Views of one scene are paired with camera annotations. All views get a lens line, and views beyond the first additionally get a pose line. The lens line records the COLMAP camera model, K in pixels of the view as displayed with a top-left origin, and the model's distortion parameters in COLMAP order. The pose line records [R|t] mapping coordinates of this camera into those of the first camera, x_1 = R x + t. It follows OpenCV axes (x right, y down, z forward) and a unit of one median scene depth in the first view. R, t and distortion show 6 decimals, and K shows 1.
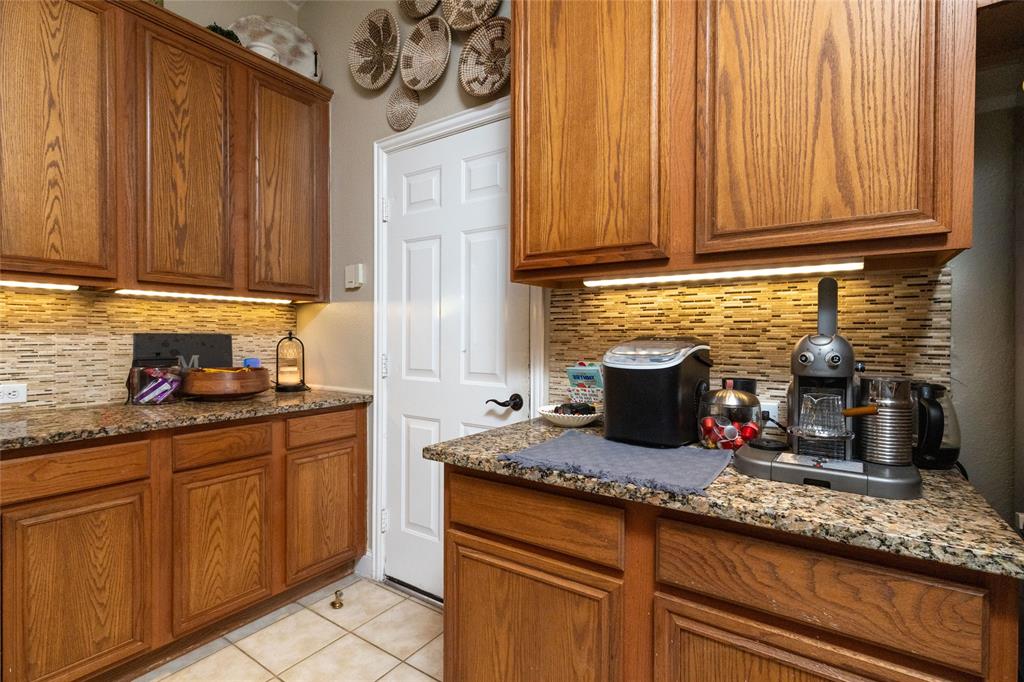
lens RADIAL K [[479.2, 0, 516.0], [0, 479.2, 341.3], [0, 0, 1]] dist [-0.009773, 0.001724]
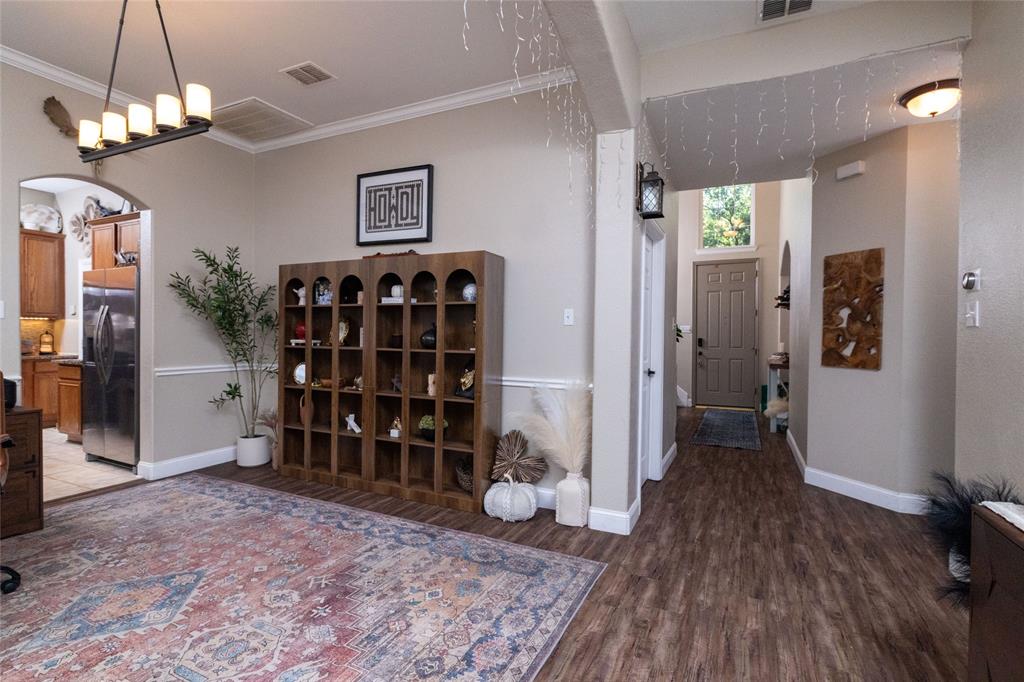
lens RADIAL K [[479.2, 0, 511.7], [0, 479.2, 336.3], [0, 0, 1]] dist [-0.009773, 0.001724]
pose [[0.987939, 0.002082, 0.154827, 2.398354], [-0.002535, 0.999993, 0.002724, -0.006508], [-0.154821, -0.003083, 0.987938, -2.843614]]
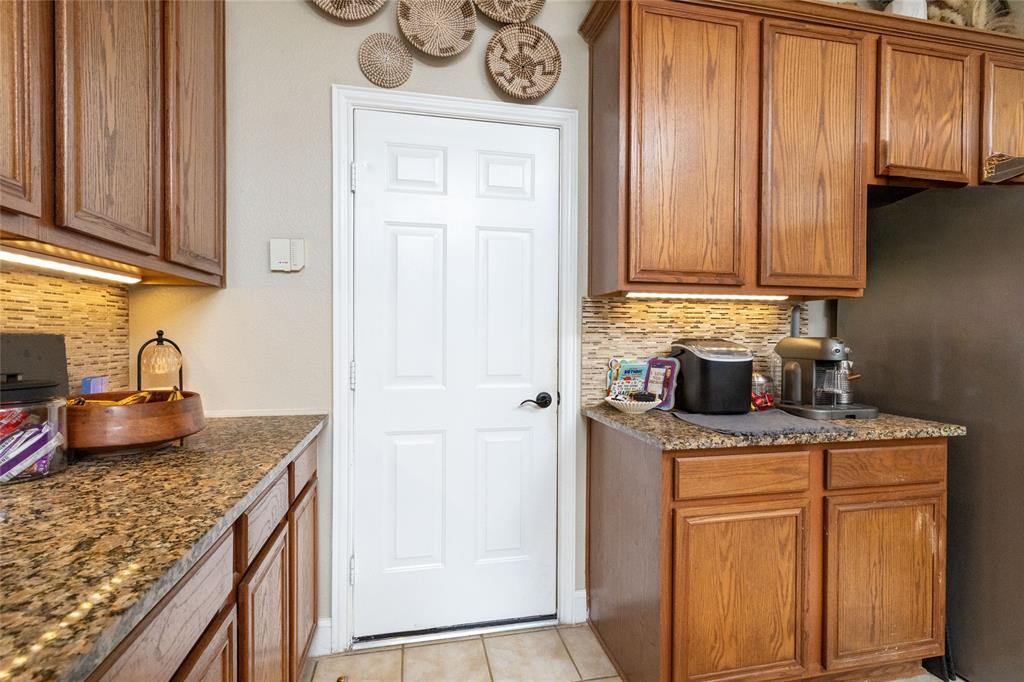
lens RADIAL K [[479.2, 0, 516.4], [0, 479.2, 339.9], [0, 0, 1]] dist [-0.009773, 0.001724]
pose [[0.694246, -0.006974, 0.719704, -0.927598], [0.005095, 0.999976, 0.004774, -0.012880], [-0.719720, 0.000353, 0.694264, 0.364829]]
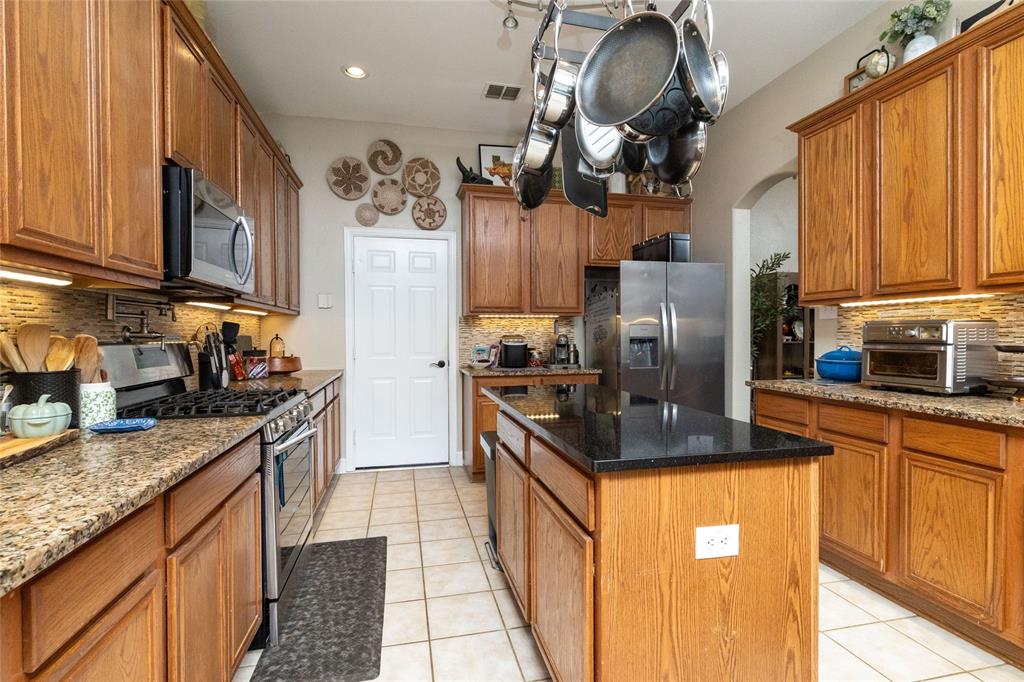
lens RADIAL K [[479.2, 0, 520.3], [0, 479.2, 339.3], [0, 0, 1]] dist [-0.009773, 0.001724]
pose [[0.672605, -0.015708, 0.739835, -1.687574], [0.013915, 0.999866, 0.008579, -0.008359], [-0.739871, 0.004524, 0.672734, -0.970761]]
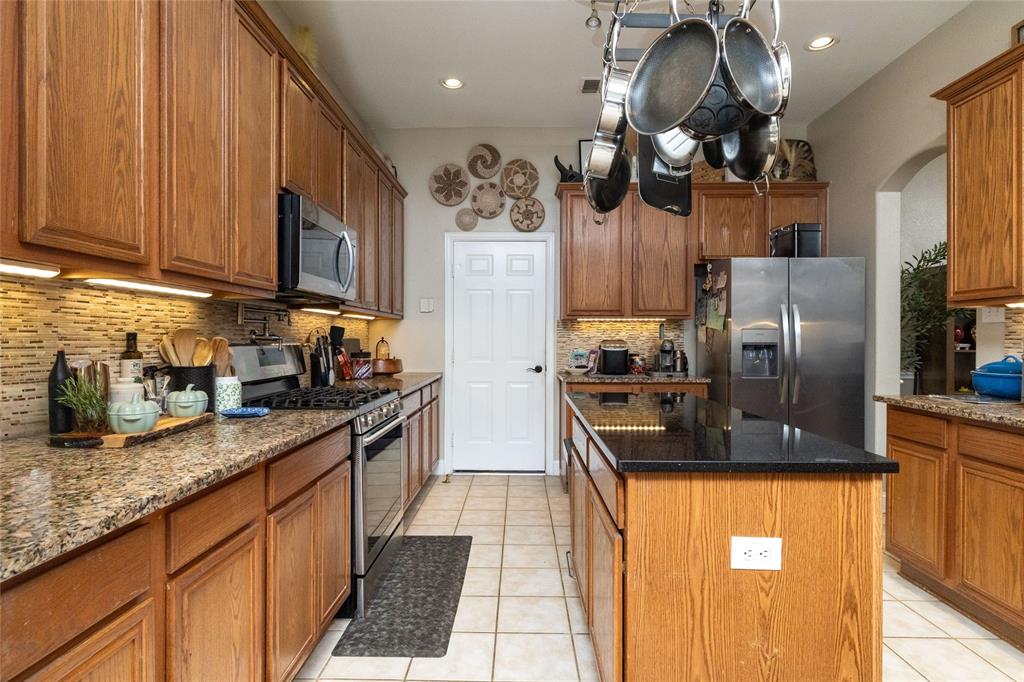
lens RADIAL K [[520.2, 0, 518.5], [0, 520.2, 338.7], [0, 0, 1]] dist [-0.012293, 0.001177]
pose [[0.829172, -0.003542, 0.558983, -1.674565], [0.006809, 0.999970, -0.003764, -0.008076], [-0.558952, 0.006927, 0.829171, -1.126557]]
